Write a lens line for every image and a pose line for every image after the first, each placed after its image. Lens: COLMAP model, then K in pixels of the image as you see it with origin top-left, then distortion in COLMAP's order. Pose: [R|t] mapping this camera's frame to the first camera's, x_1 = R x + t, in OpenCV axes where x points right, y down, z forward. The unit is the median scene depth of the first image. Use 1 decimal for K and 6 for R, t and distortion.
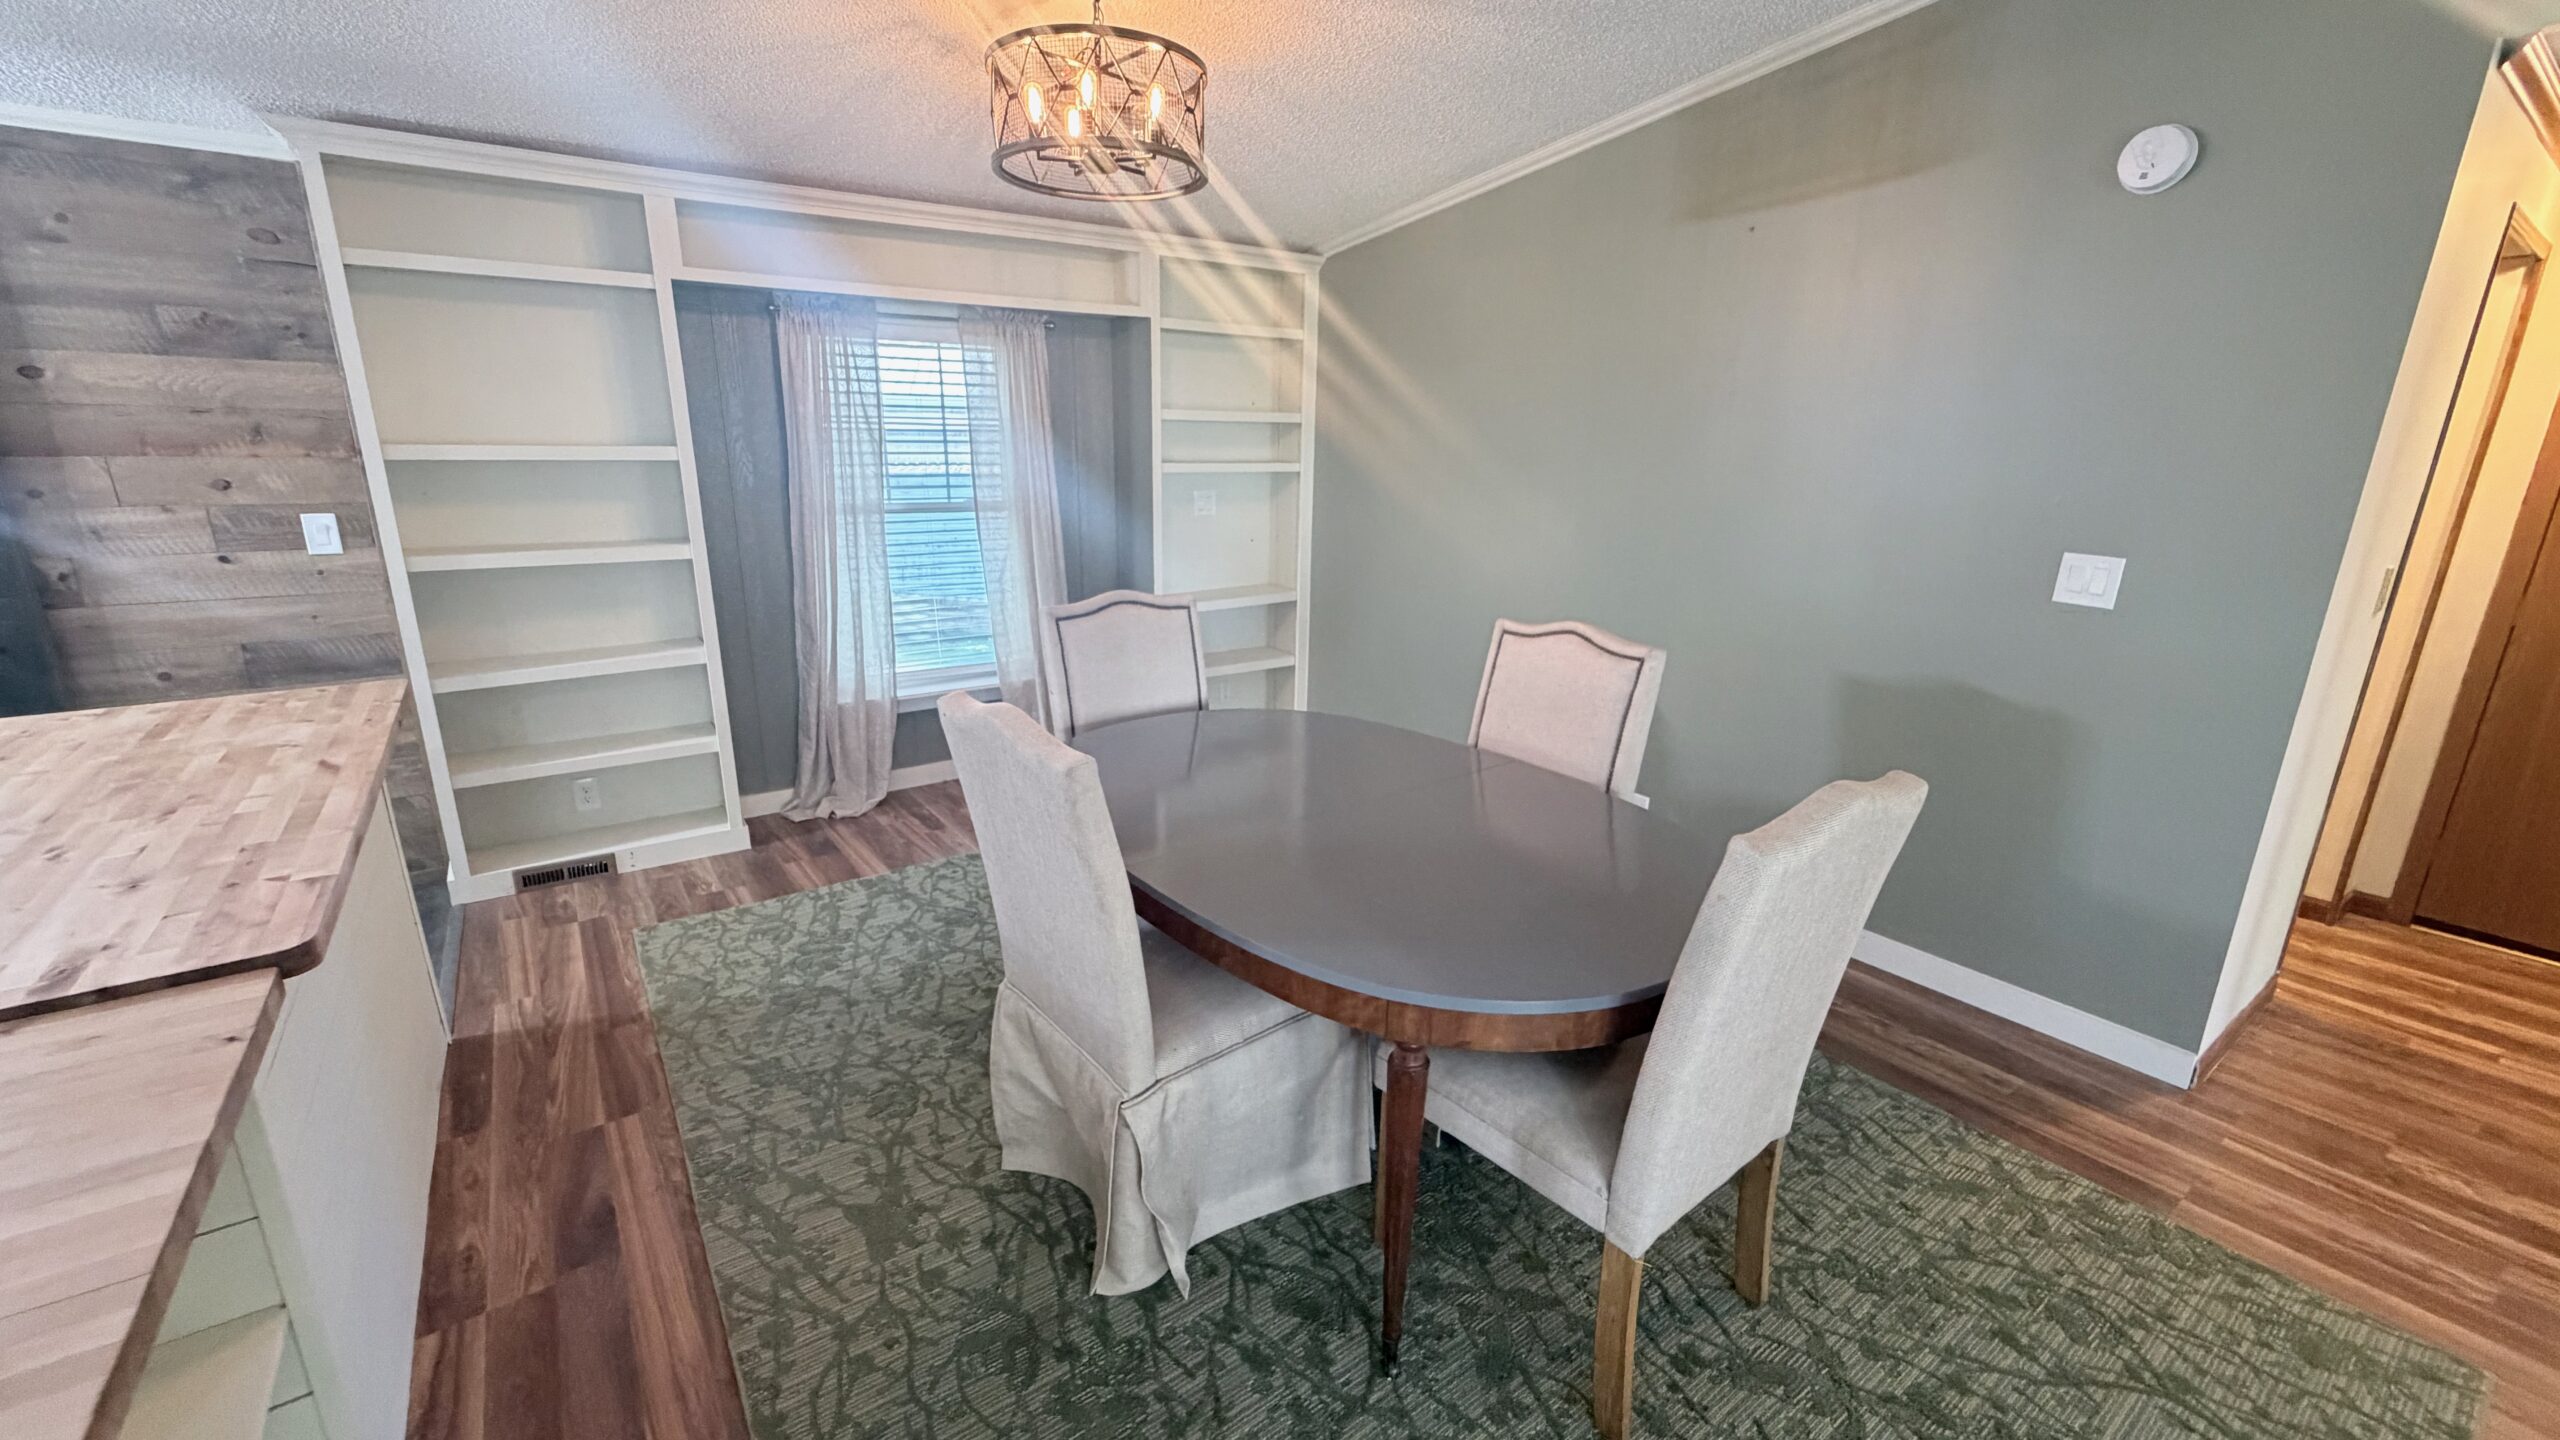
lens RADIAL K [[1021.7, 0, 1272.2], [0, 1021.7, 718.9], [0, 0, 1]] dist [0.000517, 0.000030]
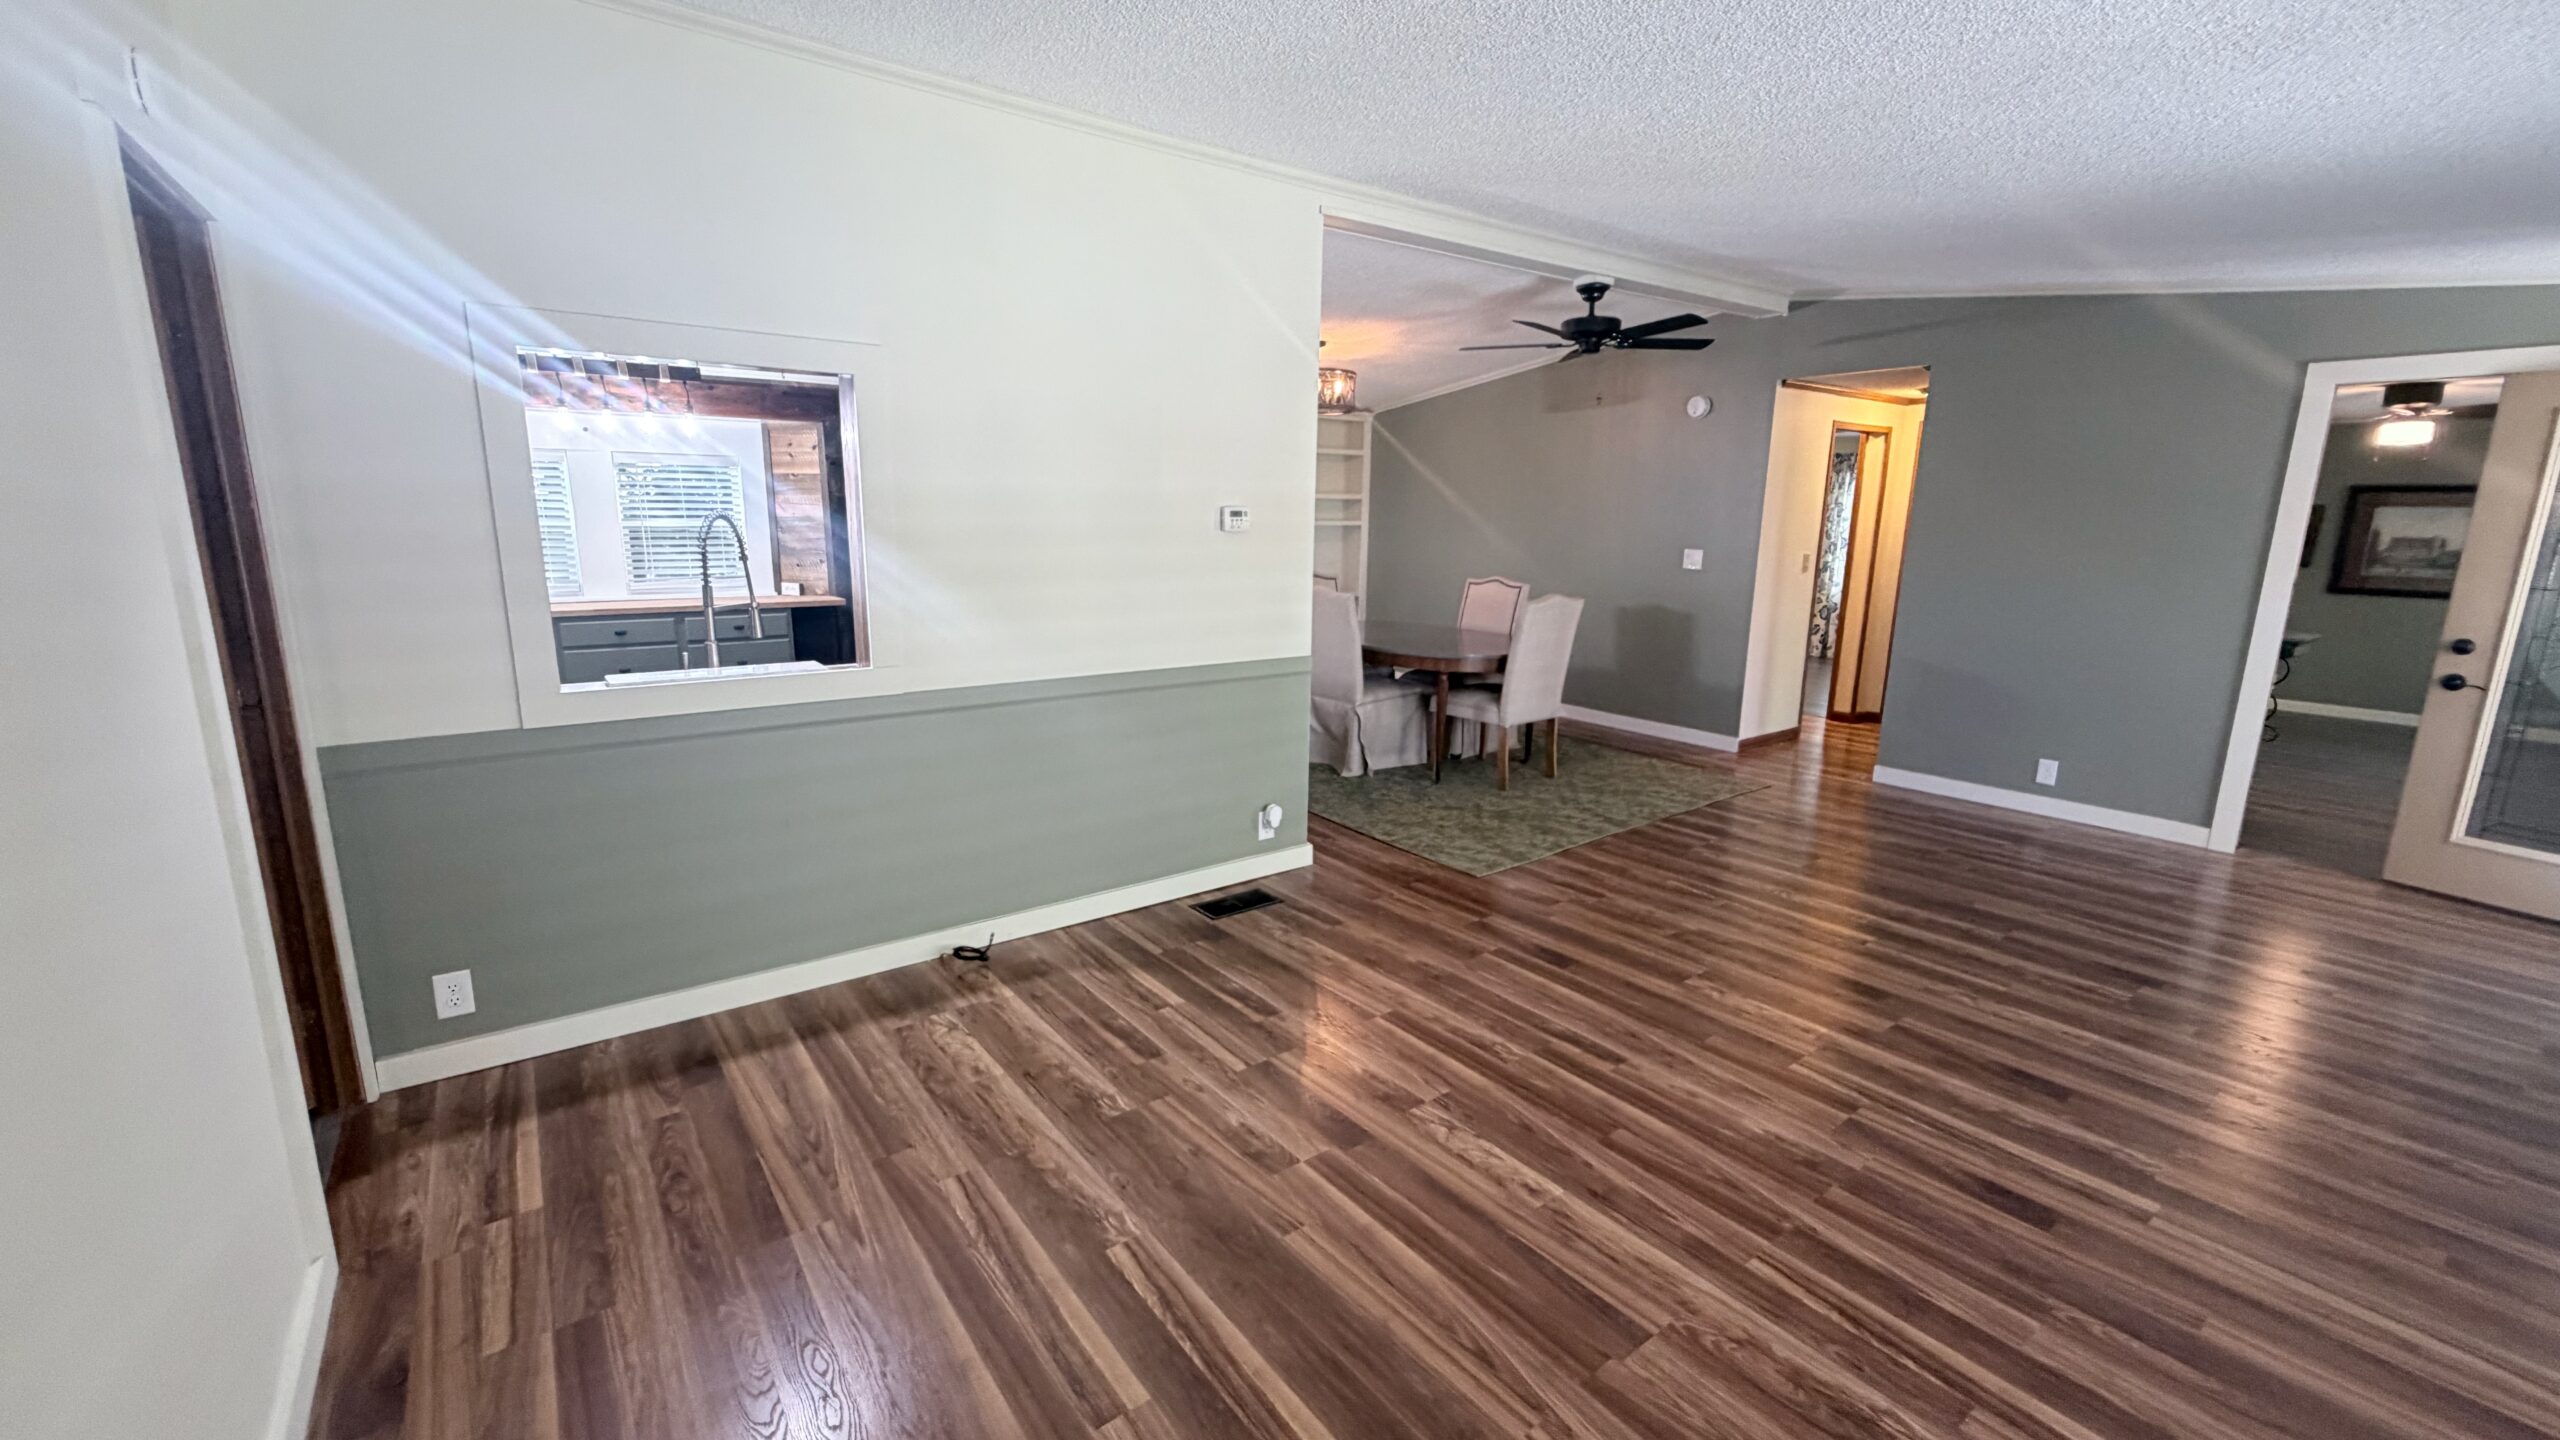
lens RADIAL K [[1021.7, 0, 1272.2], [0, 1021.7, 718.9], [0, 0, 1]] dist [0.000517, 0.000030]
pose [[0.999728, -0.006432, 0.022421, -0.303103], [0.007964, 0.997588, -0.068961, 0.400533], [-0.021924, 0.069121, 0.997367, -1.402439]]
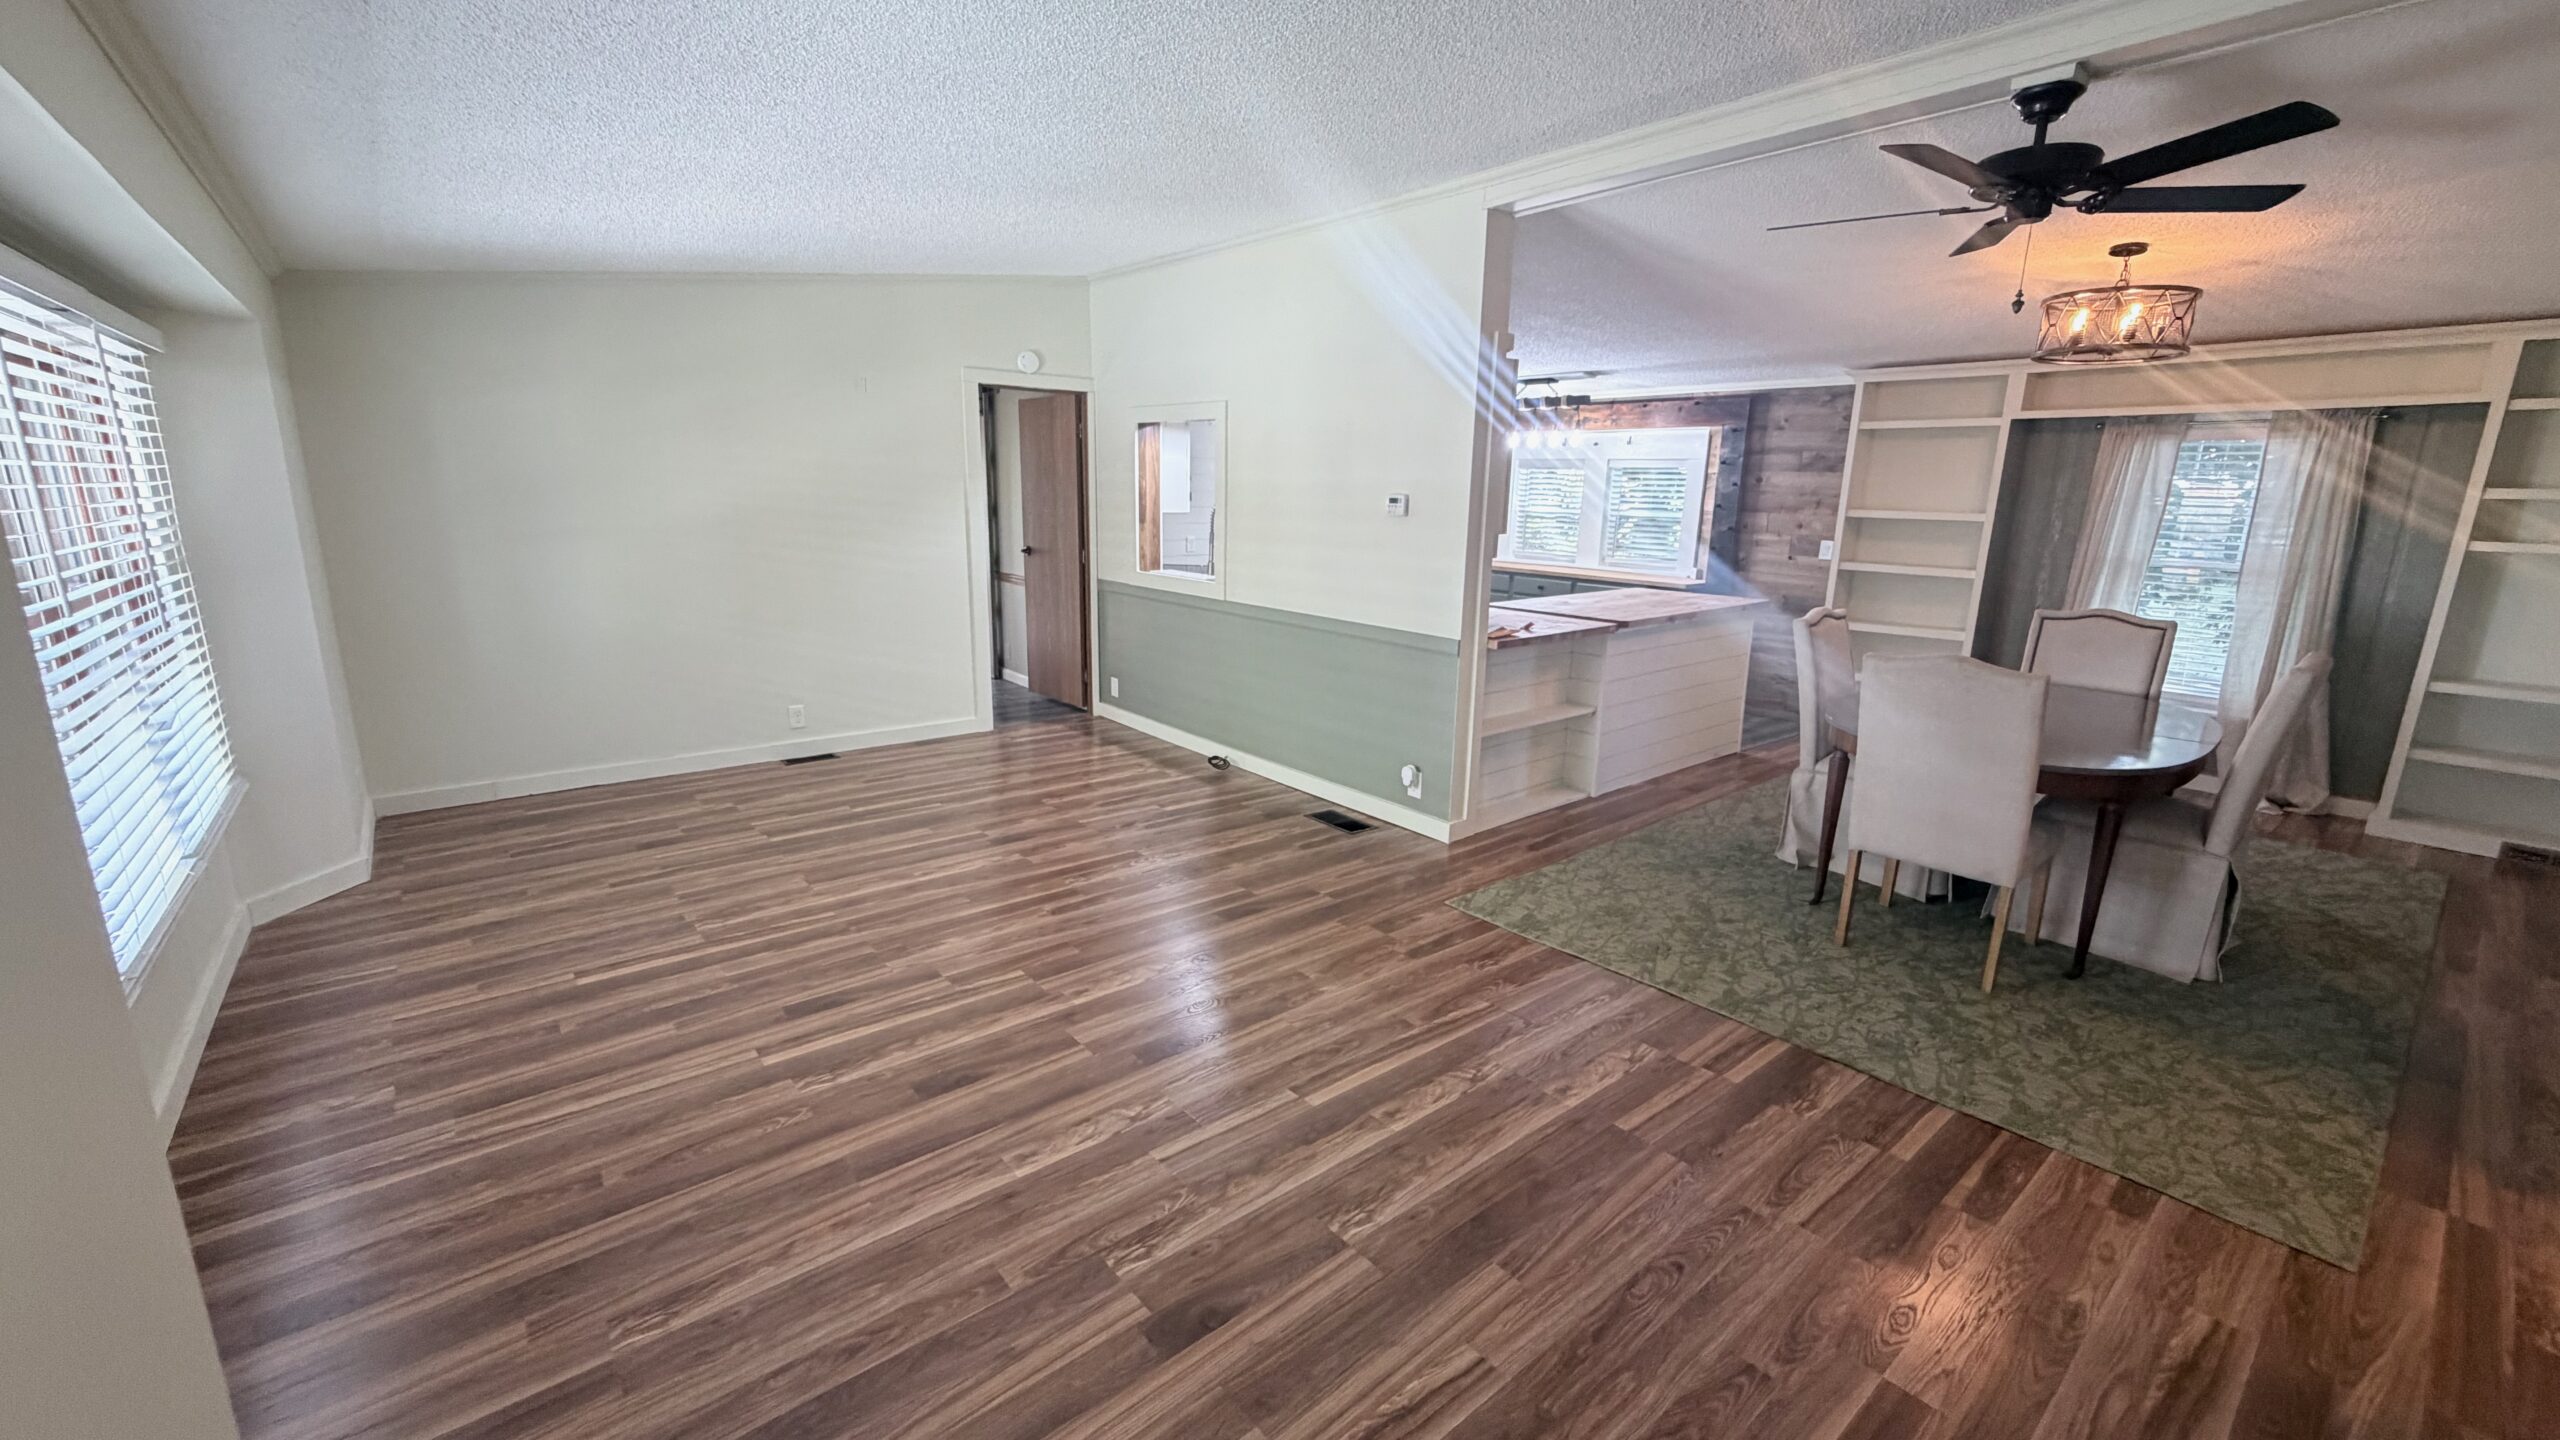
lens RADIAL K [[1024.2, 0, 1268.6], [0, 1024.2, 721.5], [0, 0, 1]] dist [-0.003760, -0.000085]
pose [[0.066529, 0.211052, -0.975208, 1.323773], [-0.291212, 0.938927, 0.183334, 0.118699], [0.954343, 0.271795, 0.123926, -0.331214]]
